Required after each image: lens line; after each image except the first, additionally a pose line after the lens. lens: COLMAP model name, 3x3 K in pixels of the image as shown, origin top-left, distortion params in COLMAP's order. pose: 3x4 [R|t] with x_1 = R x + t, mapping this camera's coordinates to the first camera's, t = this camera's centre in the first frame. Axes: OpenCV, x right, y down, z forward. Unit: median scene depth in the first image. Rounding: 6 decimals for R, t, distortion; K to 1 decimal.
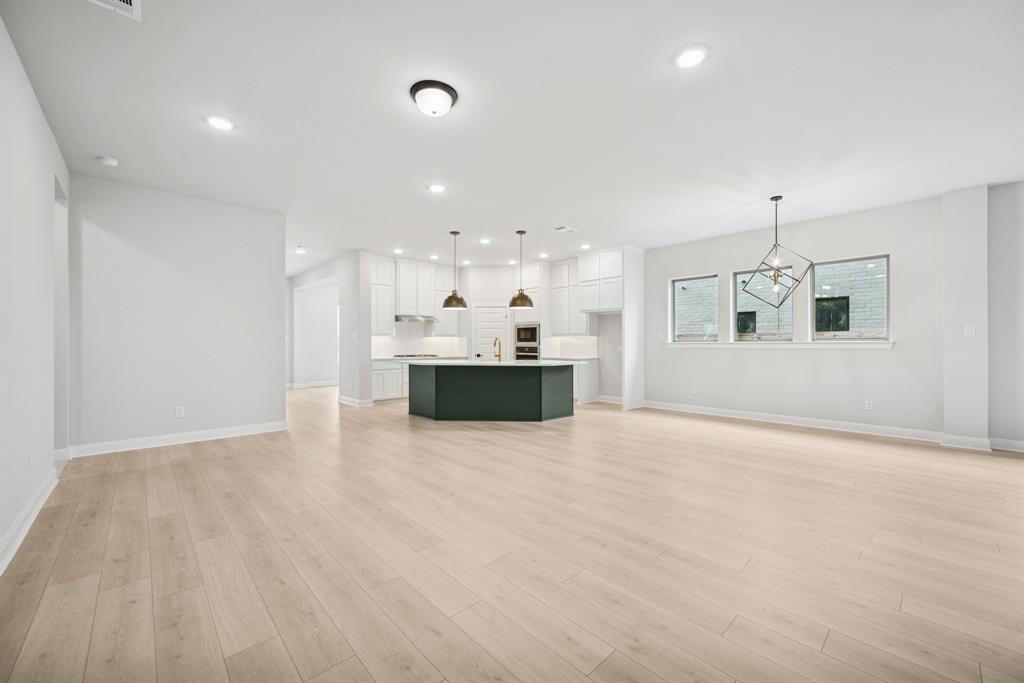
lens RADIAL K [[398.7, 0, 507.6], [0, 398.7, 342.7], [0, 0, 1]] dist [-0.012746, 0.000141]
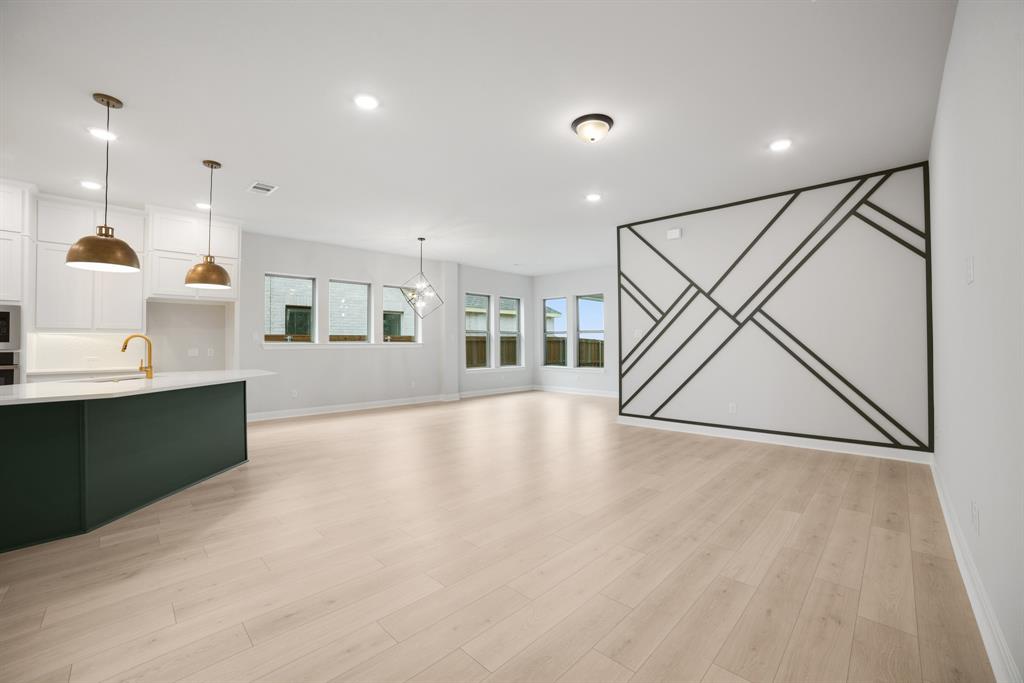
lens RADIAL K [[420.6, 0, 512.0], [0, 420.6, 341.5], [0, 0, 1]] dist [-0.090633, 0.024407]
pose [[-0.045884, 0.005782, 0.998930, -1.134319], [0.001500, 0.999983, -0.005719, 0.001729], [-0.998946, 0.001236, -0.045892, 1.095031]]
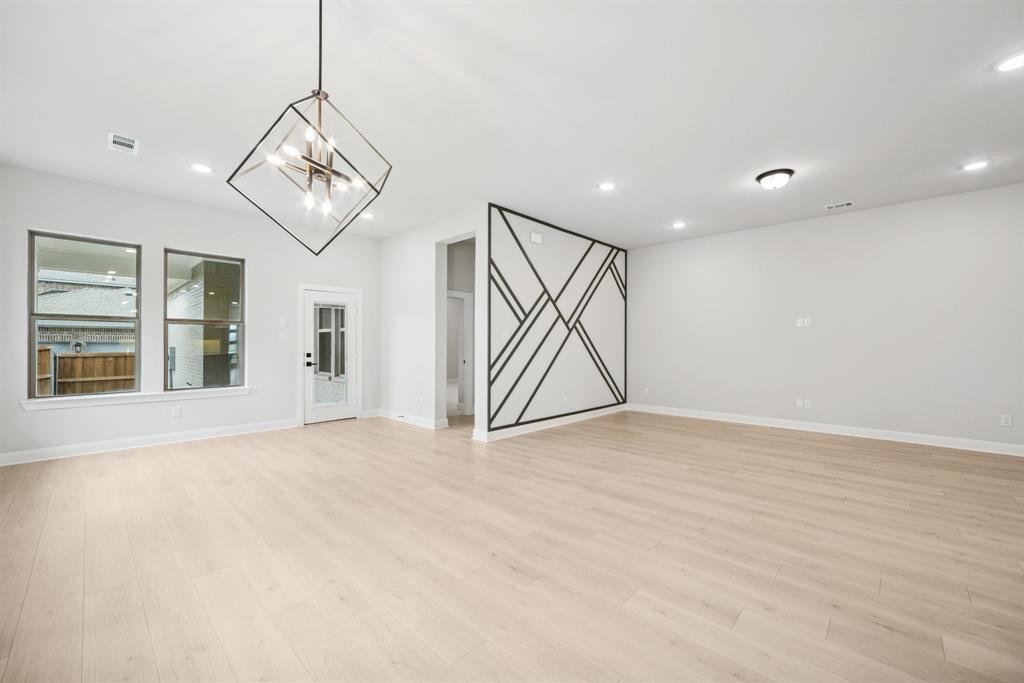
lens RADIAL K [[398.7, 0, 507.6], [0, 398.7, 342.7], [0, 0, 1]] dist [-0.012746, 0.000141]
pose [[-0.999063, -0.004772, -0.043015, 0.723355], [-0.004491, 0.999968, -0.006622, 0.001342], [0.043045, -0.006423, -0.999052, 2.016971]]
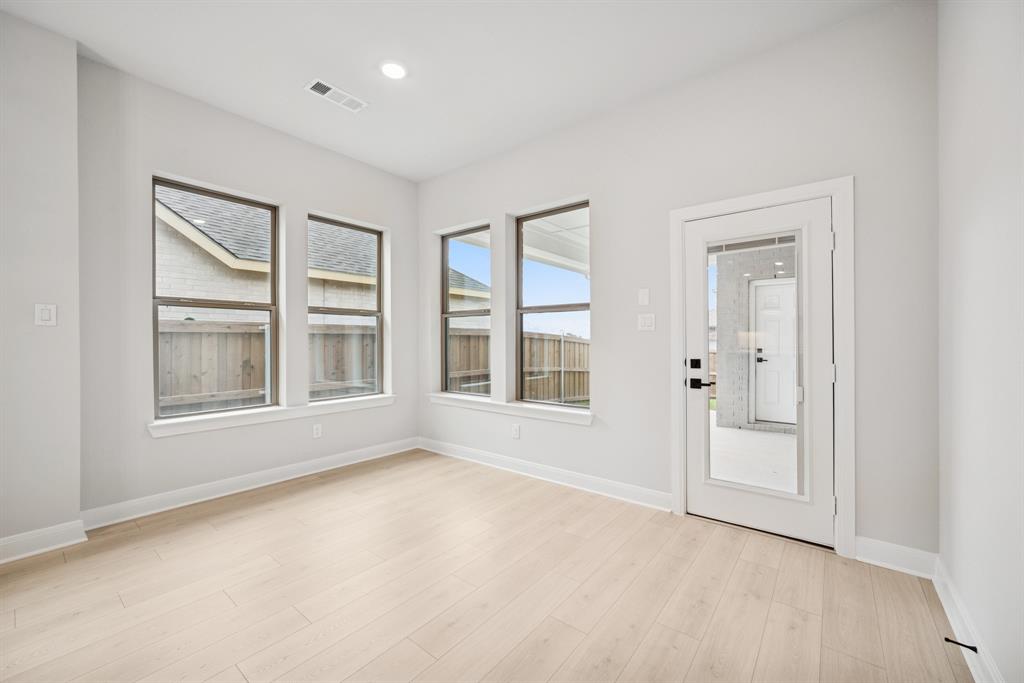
lens RADIAL K [[398.7, 0, 507.6], [0, 398.7, 342.7], [0, 0, 1]] dist [-0.012746, 0.000141]
pose [[-0.166445, -0.001772, 0.986049, 0.807922], [-0.003397, 0.999993, 0.001224, 0.008216], [-0.986045, -0.003146, -0.166450, 0.690960]]
